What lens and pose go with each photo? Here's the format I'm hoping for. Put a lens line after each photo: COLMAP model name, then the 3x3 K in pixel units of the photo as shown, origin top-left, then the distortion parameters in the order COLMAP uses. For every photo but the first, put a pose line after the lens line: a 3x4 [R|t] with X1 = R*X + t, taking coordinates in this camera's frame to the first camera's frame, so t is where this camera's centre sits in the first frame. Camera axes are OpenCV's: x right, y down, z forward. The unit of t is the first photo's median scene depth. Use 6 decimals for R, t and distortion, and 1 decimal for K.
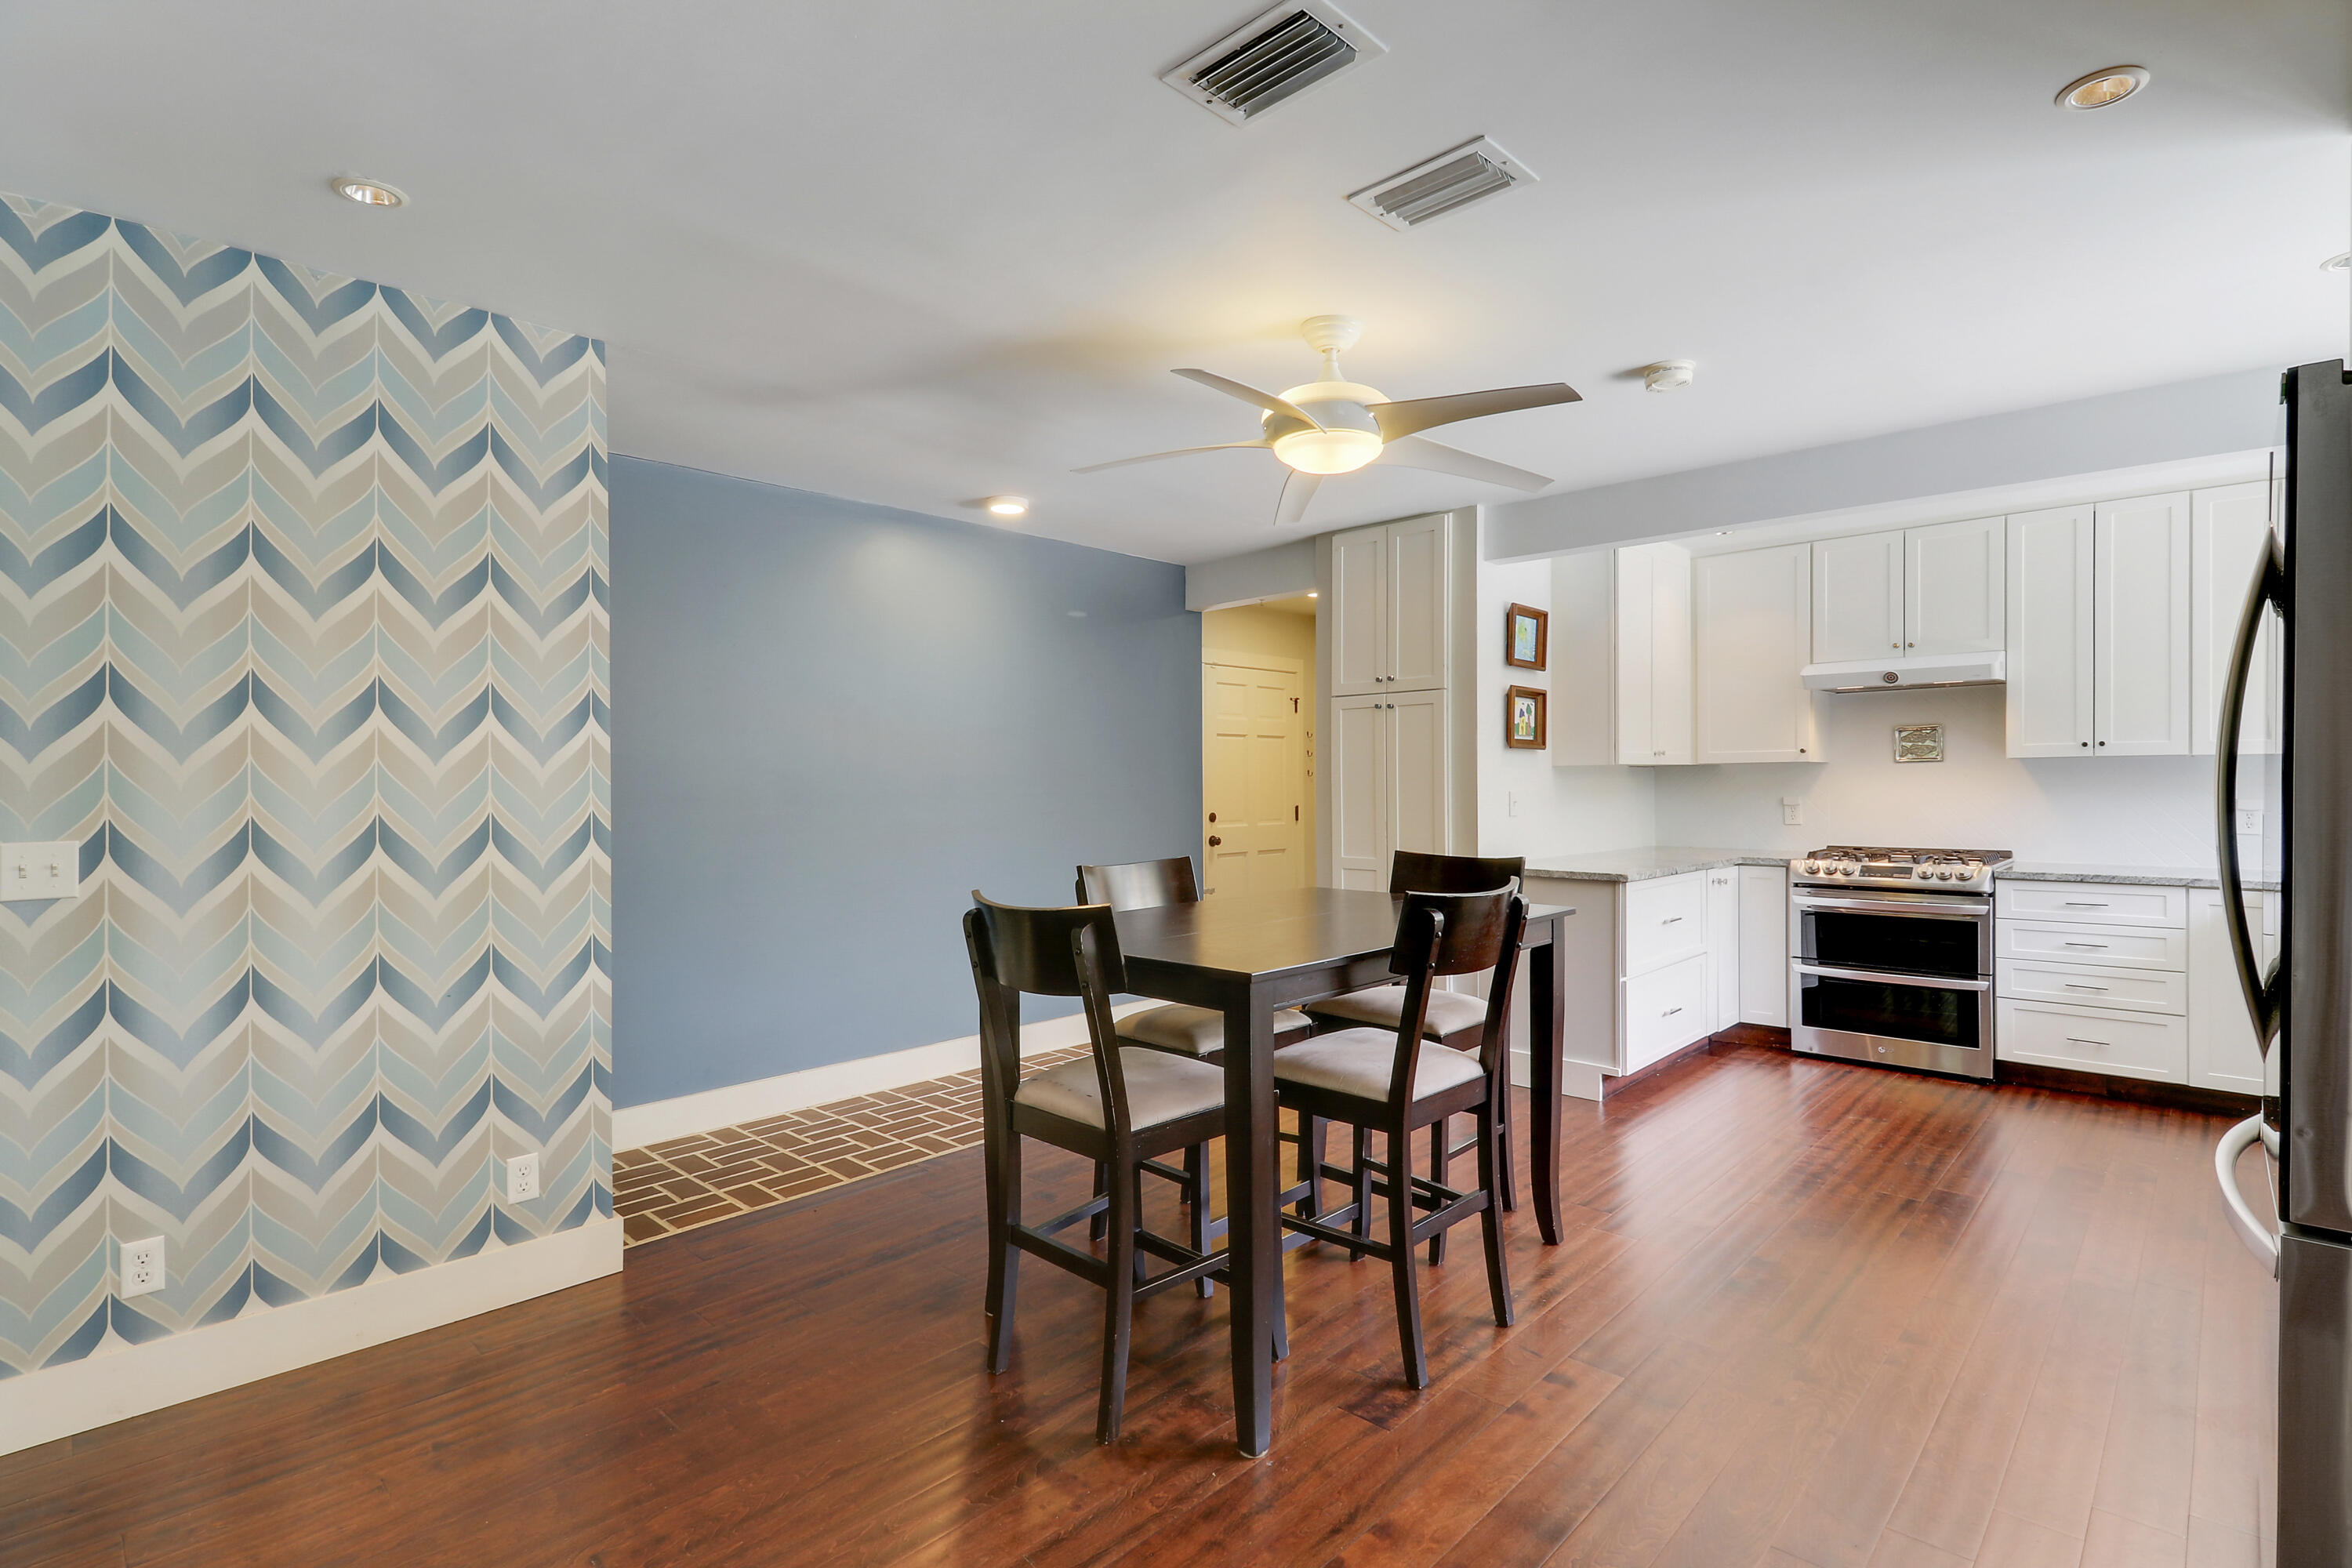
lens RADIAL K [[1100.9, 0, 1195.4], [0, 1100.9, 785.5], [0, 0, 1]] dist [0.003497, -0.010644]
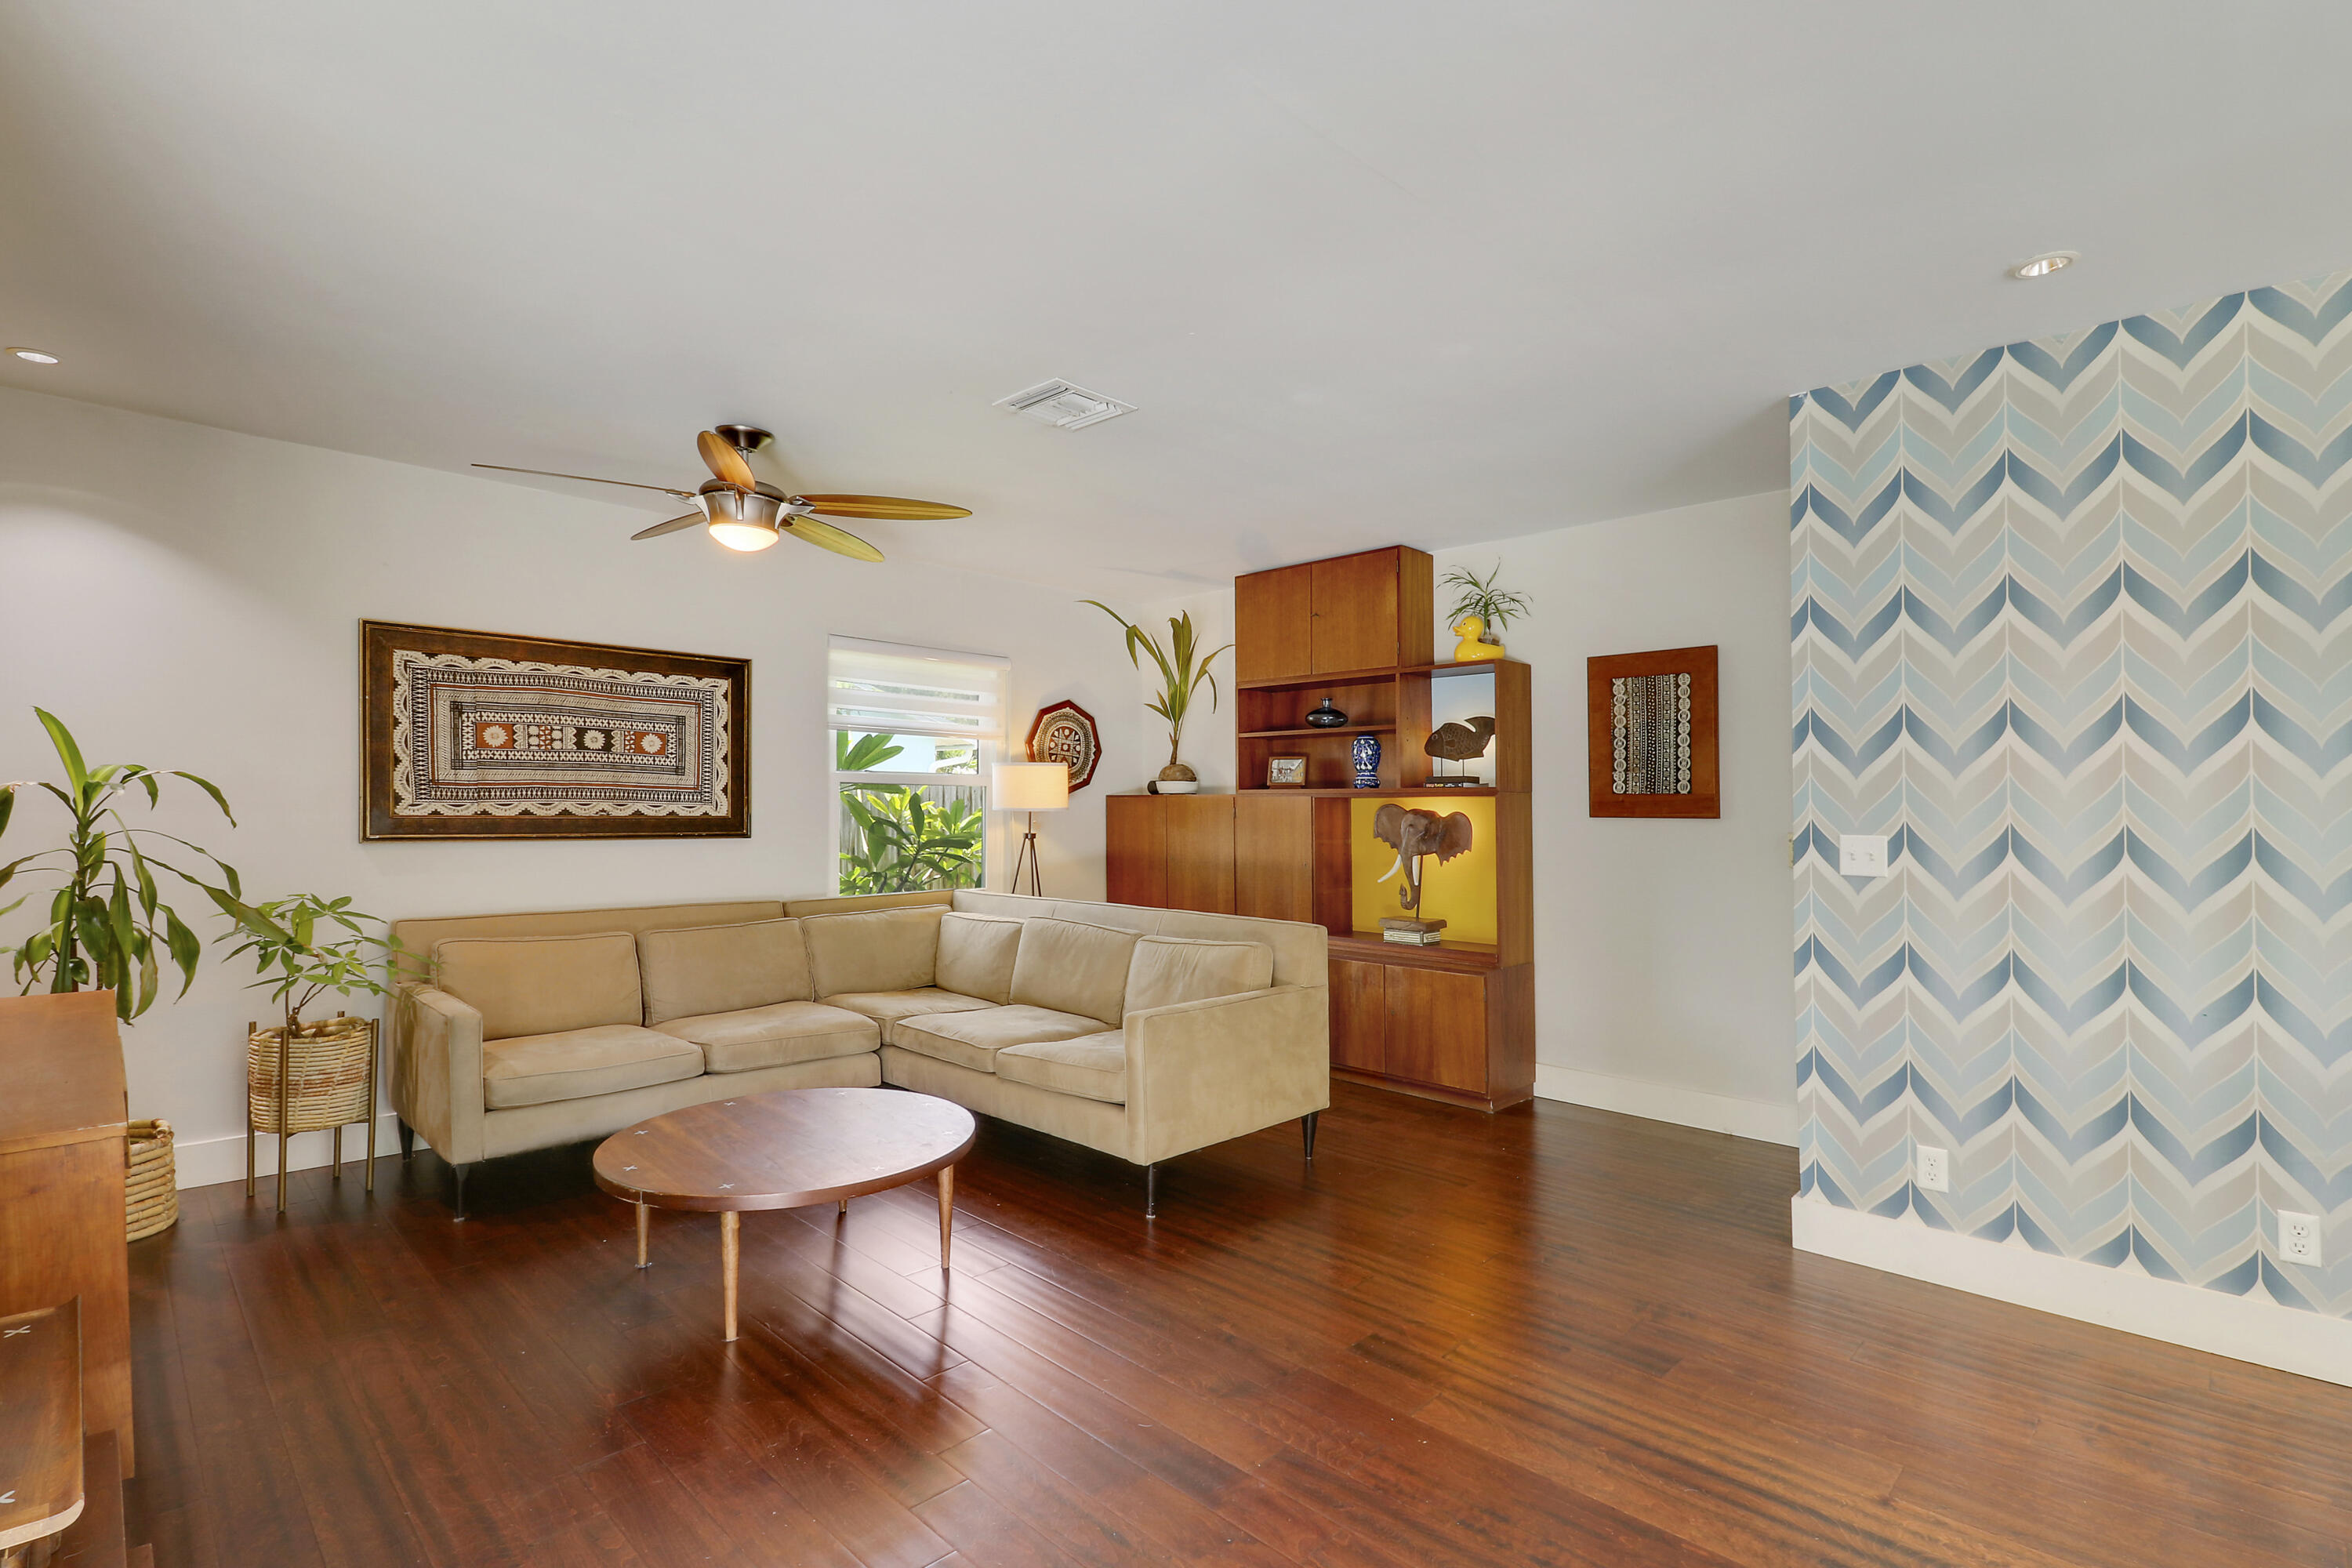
lens RADIAL K [[1100.9, 0, 1193.0], [0, 1100.9, 818.0], [0, 0, 1]] dist [0.003497, -0.010644]
pose [[-0.005240, 0.024748, -0.999680, 0.169579], [-0.010702, 0.999635, 0.024803, 0.001798], [0.999929, 0.010829, -0.004973, 0.064170]]
